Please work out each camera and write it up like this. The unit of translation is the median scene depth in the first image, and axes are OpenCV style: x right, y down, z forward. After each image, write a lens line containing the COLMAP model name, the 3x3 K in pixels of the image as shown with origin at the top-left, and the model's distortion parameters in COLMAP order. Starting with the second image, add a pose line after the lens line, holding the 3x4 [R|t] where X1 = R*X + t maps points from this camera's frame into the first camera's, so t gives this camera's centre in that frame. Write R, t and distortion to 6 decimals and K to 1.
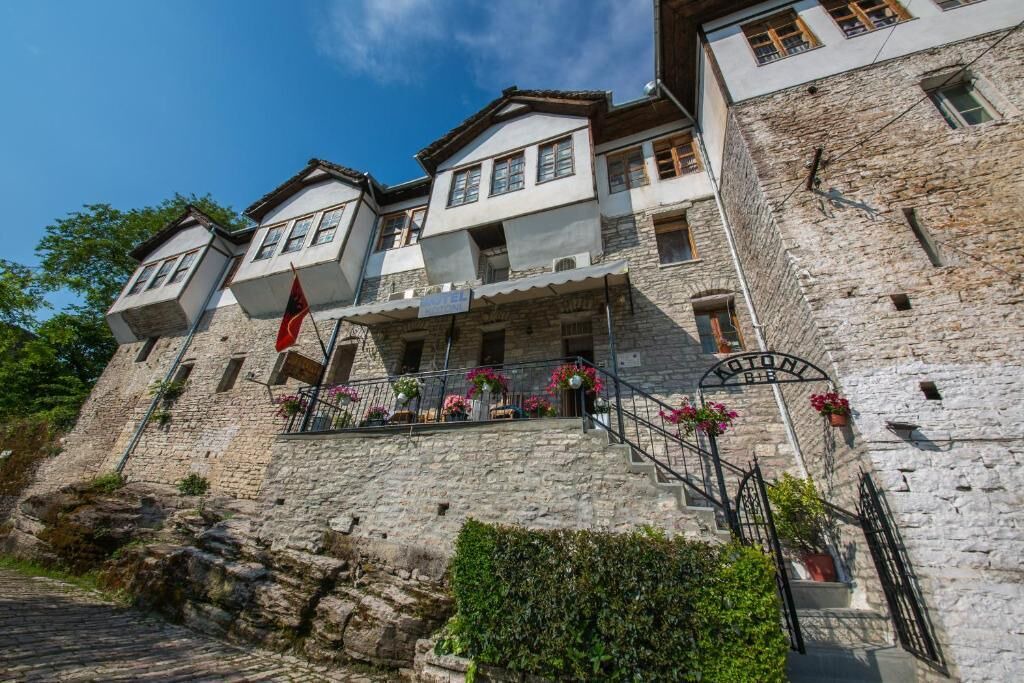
lens RADIAL K [[374.6, 0, 503.7], [0, 374.6, 328.9], [0, 0, 1]] dist [0.079787, -0.040288]
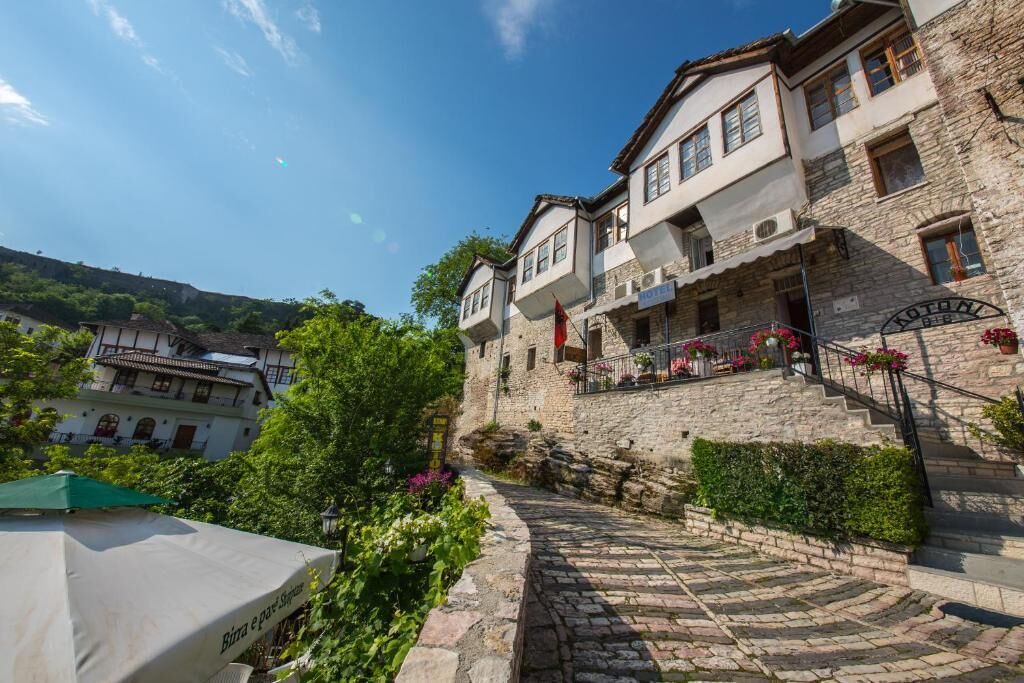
lens RADIAL K [[391.4, 0, 507.4], [0, 391.4, 342.2], [0, 0, 1]] dist [0.067424, -0.031046]
pose [[0.805476, -0.168822, -0.568074, 0.207809], [0.270826, 0.957477, 0.099459, -0.210884], [0.527126, -0.233961, 0.816946, -0.531382]]
